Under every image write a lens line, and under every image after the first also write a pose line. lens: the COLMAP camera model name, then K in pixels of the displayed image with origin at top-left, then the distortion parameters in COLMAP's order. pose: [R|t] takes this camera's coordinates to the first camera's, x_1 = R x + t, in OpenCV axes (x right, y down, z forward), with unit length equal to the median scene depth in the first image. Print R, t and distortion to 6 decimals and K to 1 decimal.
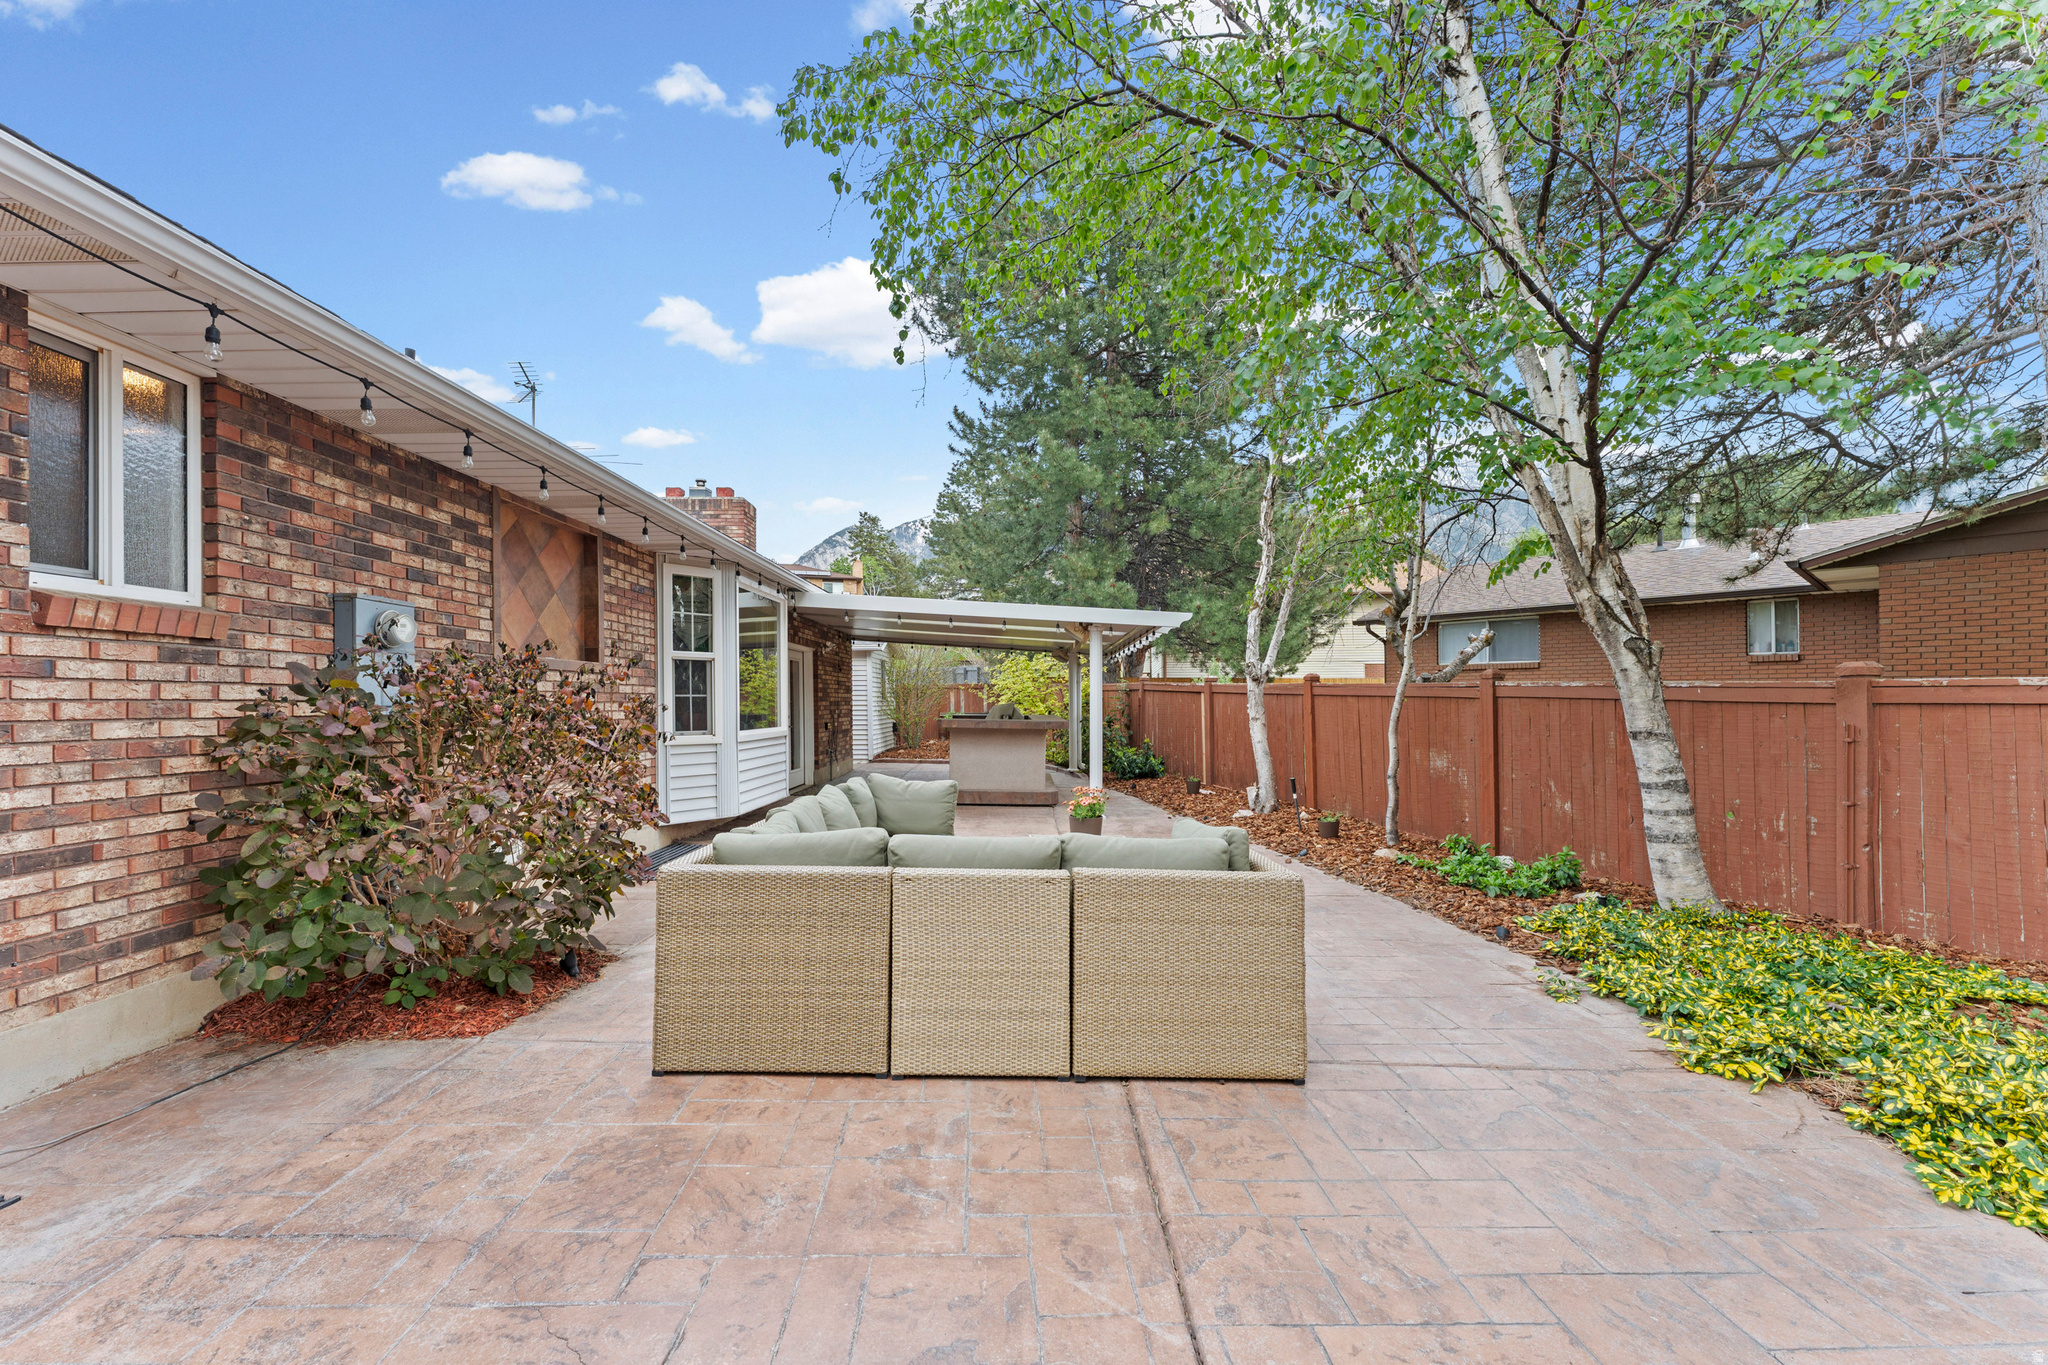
lens RADIAL K [[798.3, 0, 982.4], [0, 798.3, 703.9], [0, 0, 1]] dist [-0.000461, -0.000147]
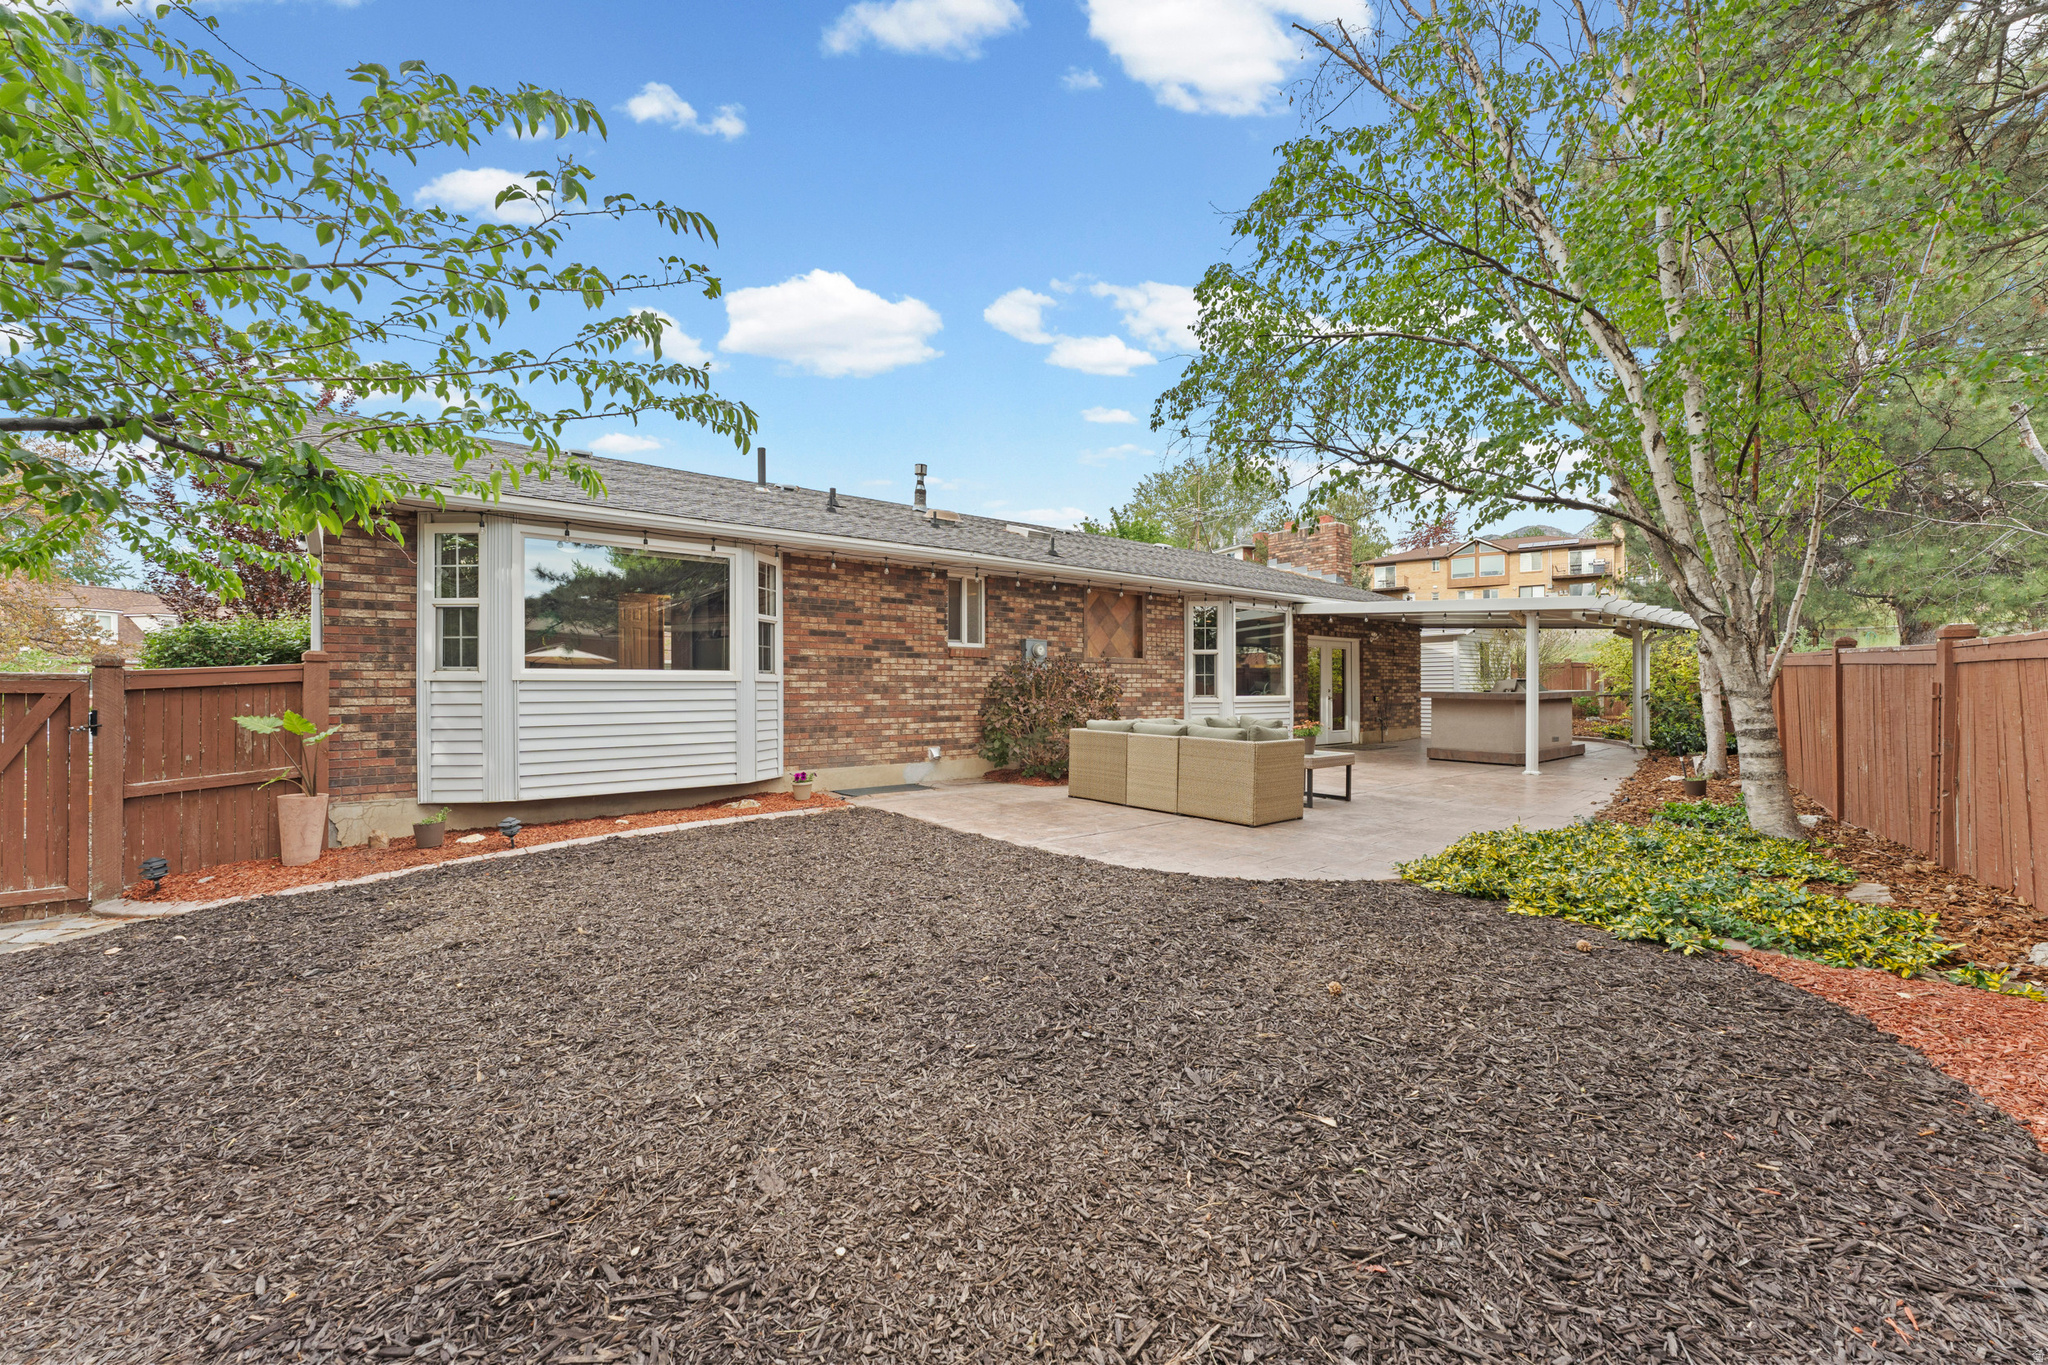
lens RADIAL K [[774.9, 0, 1020.4], [0, 774.9, 695.1], [0, 0, 1]] dist [0.000994, 0.000121]
pose [[0.646612, 0.004900, -0.762804, 1.115609], [0.000972, 0.999973, 0.007248, 0.035452], [0.762819, -0.005428, 0.646590, -0.680287]]
